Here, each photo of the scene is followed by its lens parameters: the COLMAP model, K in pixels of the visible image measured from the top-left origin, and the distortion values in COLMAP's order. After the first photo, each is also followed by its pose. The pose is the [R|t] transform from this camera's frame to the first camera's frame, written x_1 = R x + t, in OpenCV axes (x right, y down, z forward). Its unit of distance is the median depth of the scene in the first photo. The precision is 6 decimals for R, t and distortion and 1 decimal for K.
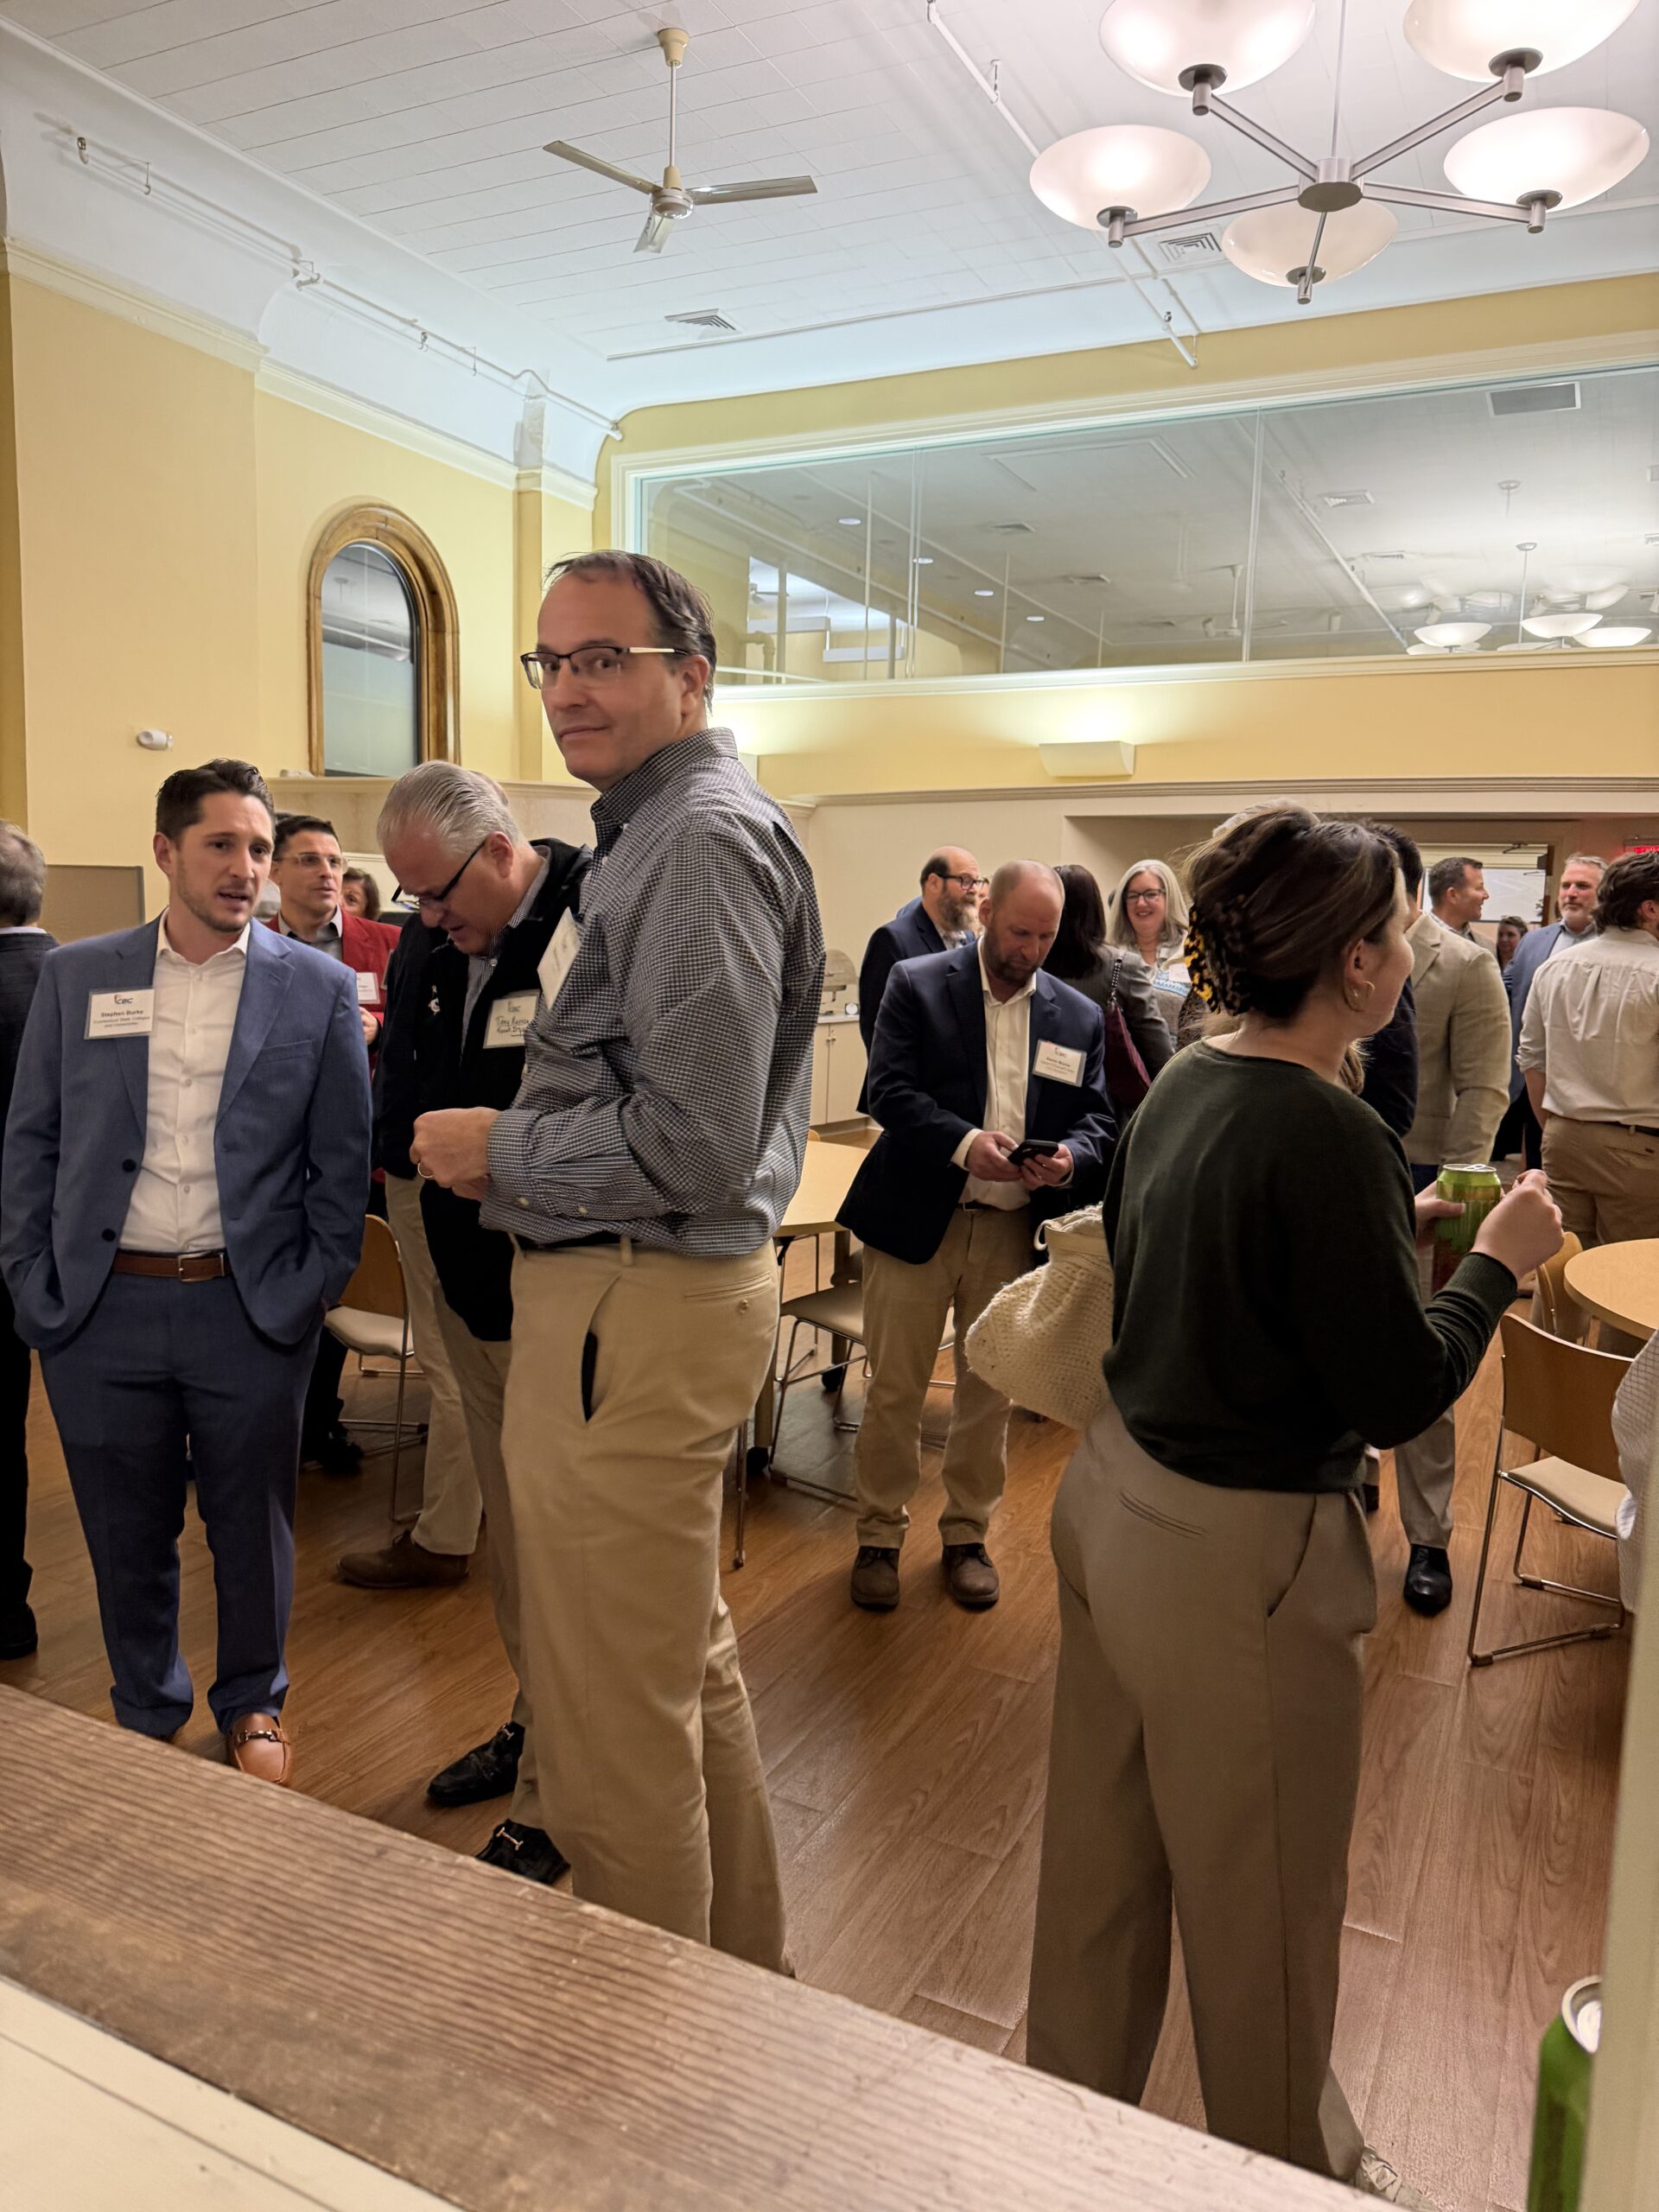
lens RADIAL K [[1586.7, 0, 825.2], [0, 1586.7, 1106.8], [0, 0, 1]] dist [0.046642, -0.041164]
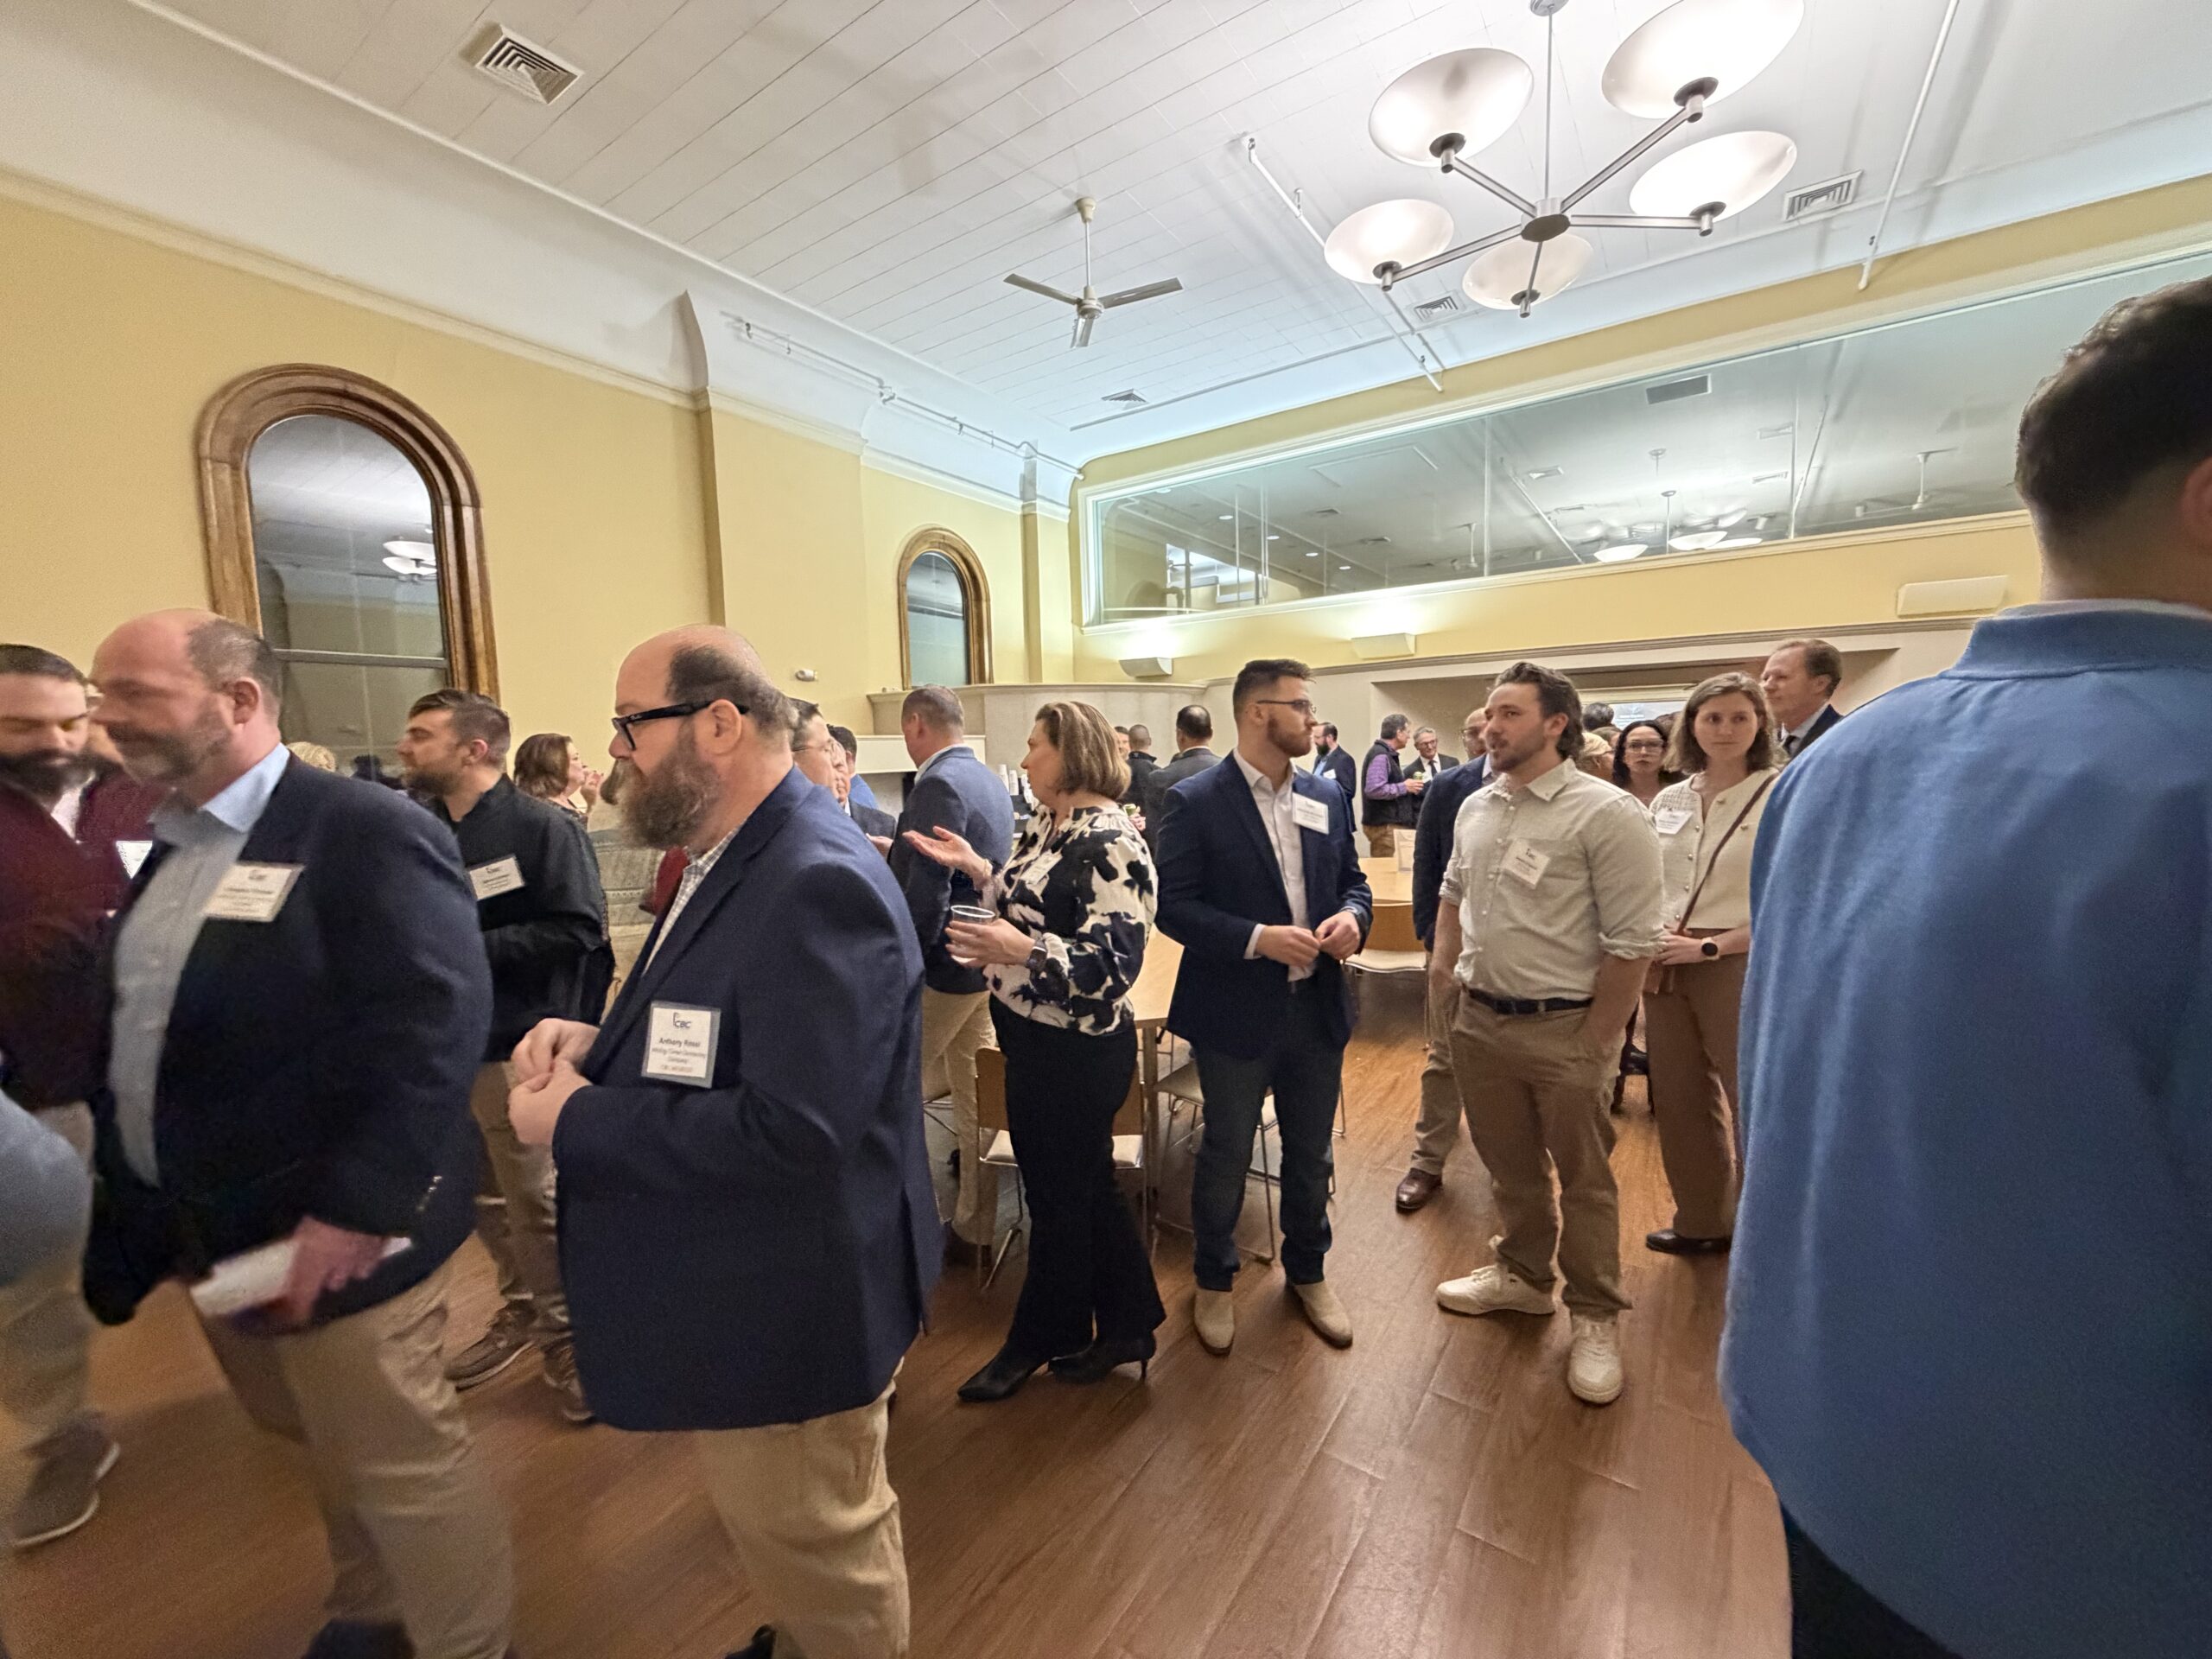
lens RADIAL K [[891.5, 0, 1107.9], [0, 891.5, 826.5], [0, 0, 1]] dist [0.008214, 0.000185]
pose [[0.989024, -0.043510, -0.141202, 0.014452], [0.037736, 0.998349, -0.043312, -0.016176], [0.142854, 0.037509, 0.989033, 0.107809]]
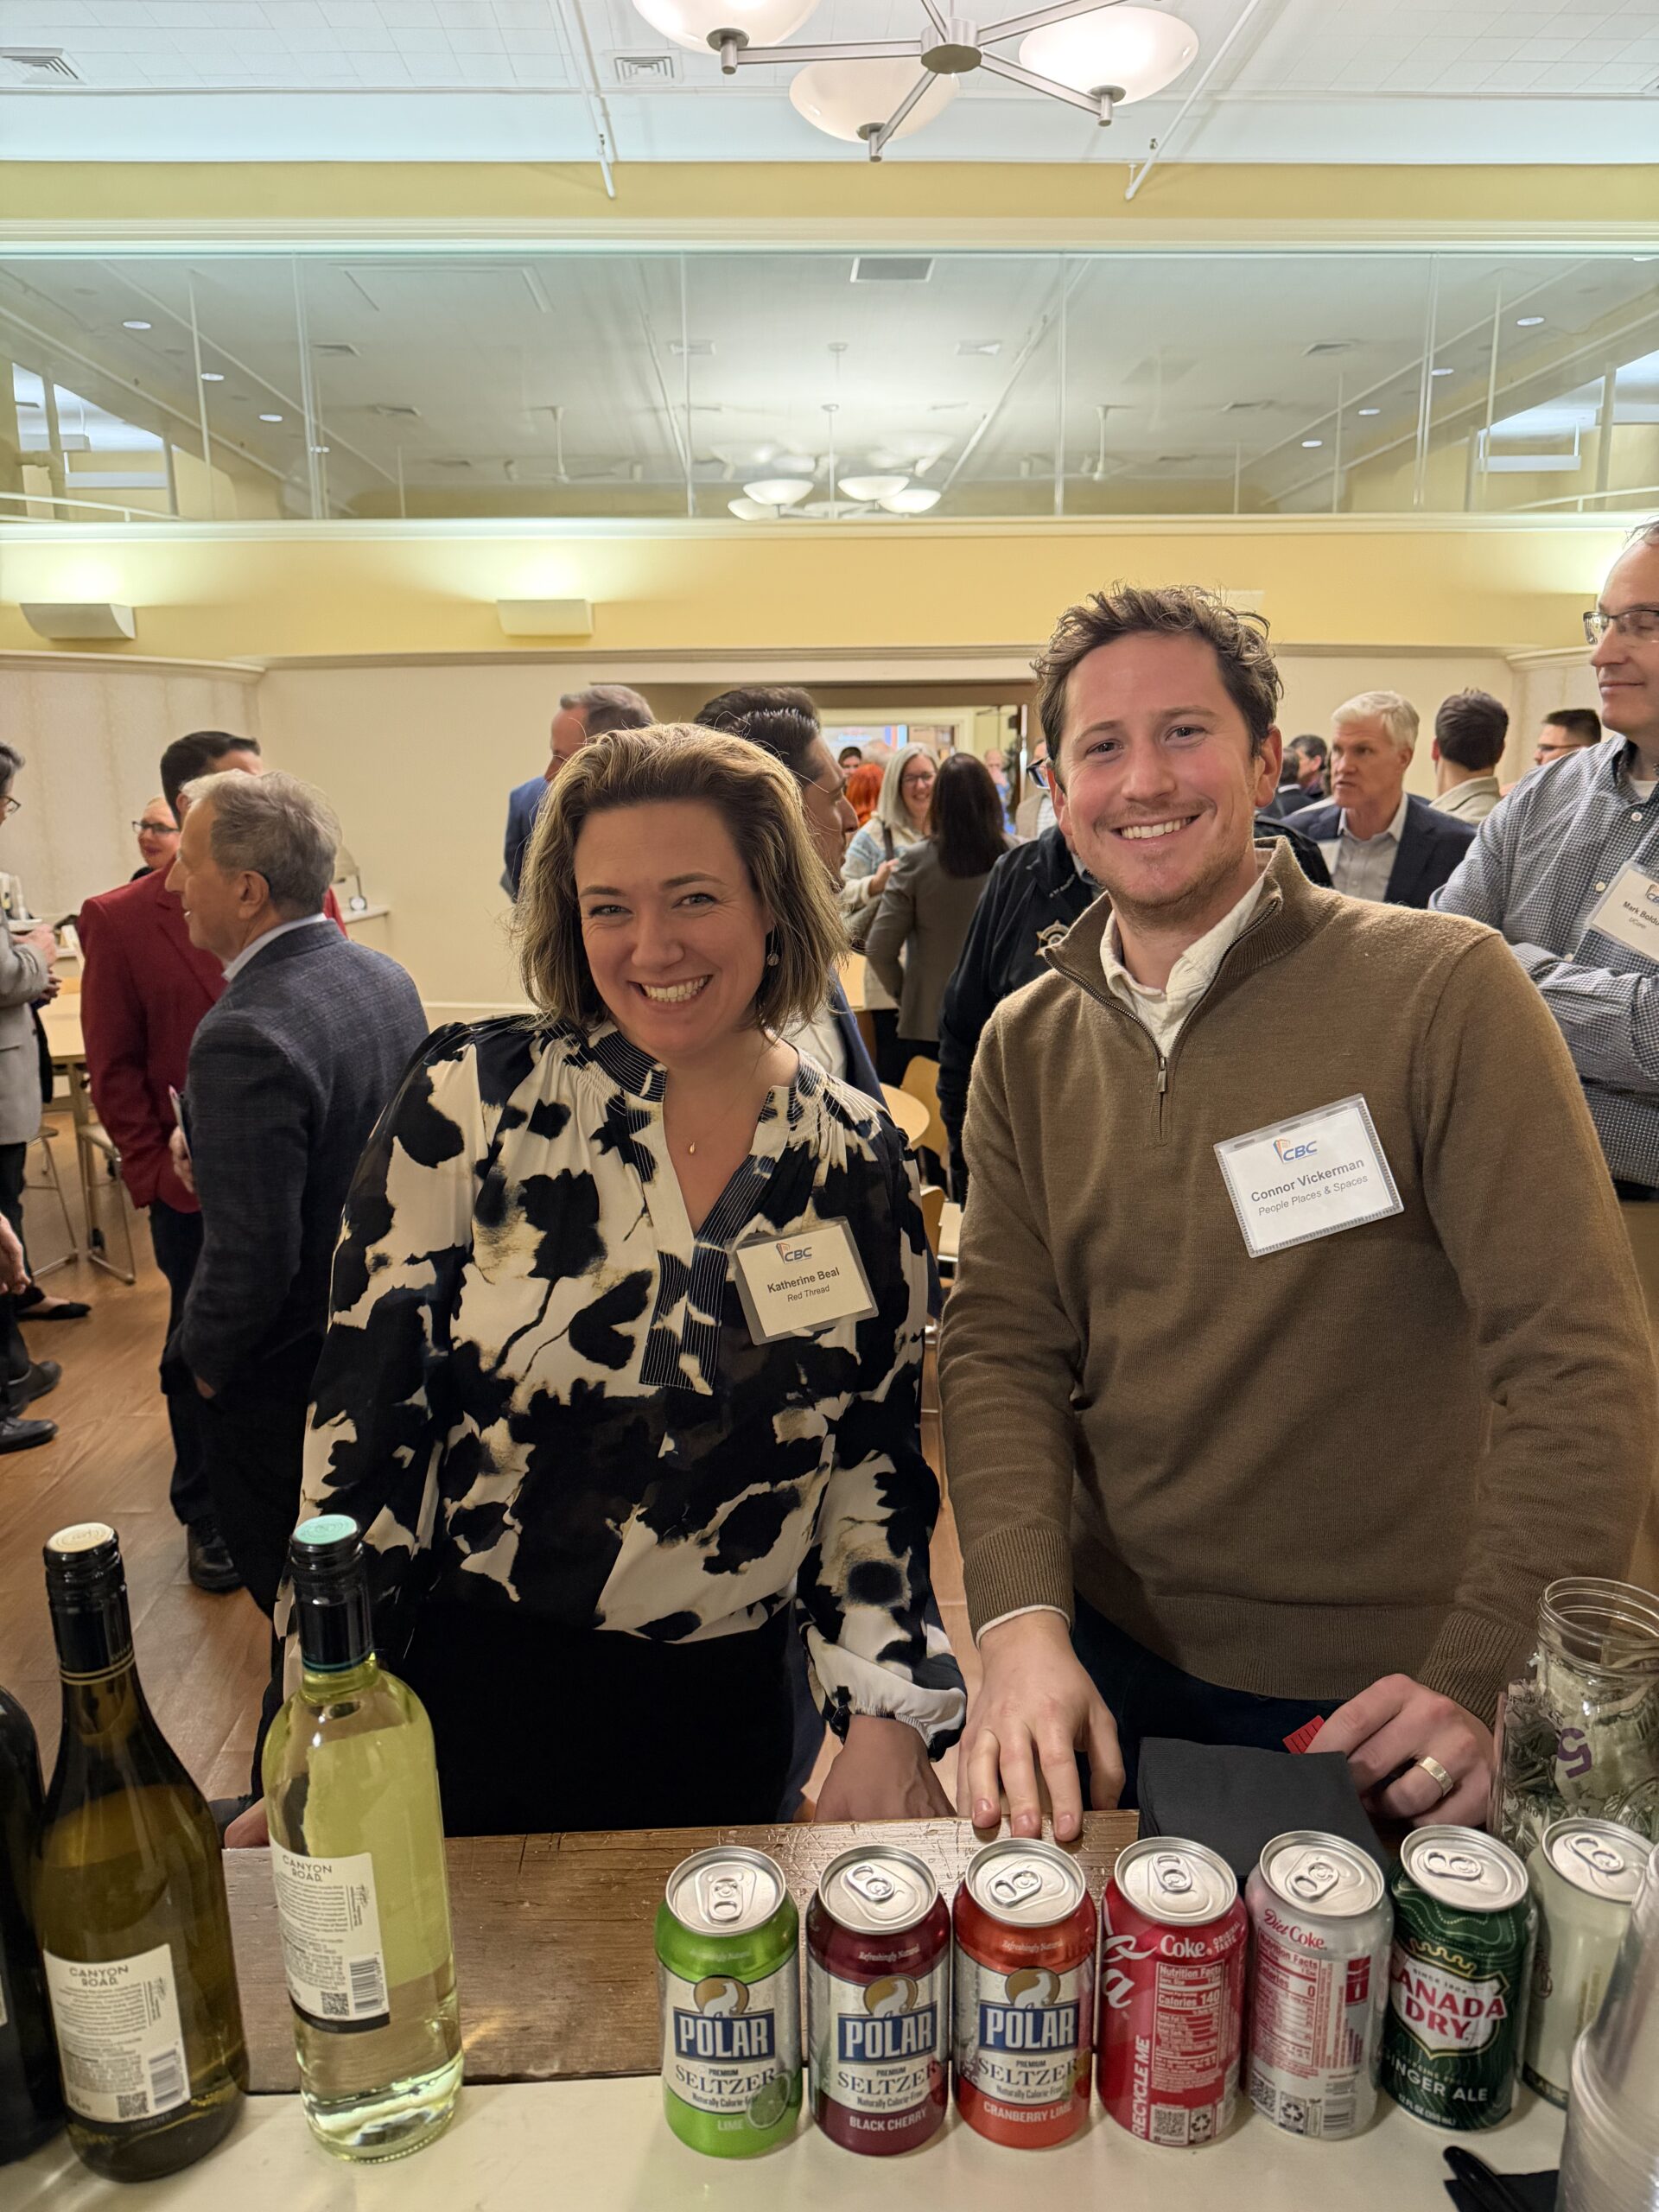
lens RADIAL K [[1586.7, 0, 823.2], [0, 1586.7, 1108.3], [0, 0, 1]] dist [0.046642, -0.041164]
pose [[0.869097, -0.148575, 0.471801, -0.178857], [0.102873, 0.987259, 0.121399, -0.027396], [-0.483827, -0.056972, 0.873308, 0.068730]]
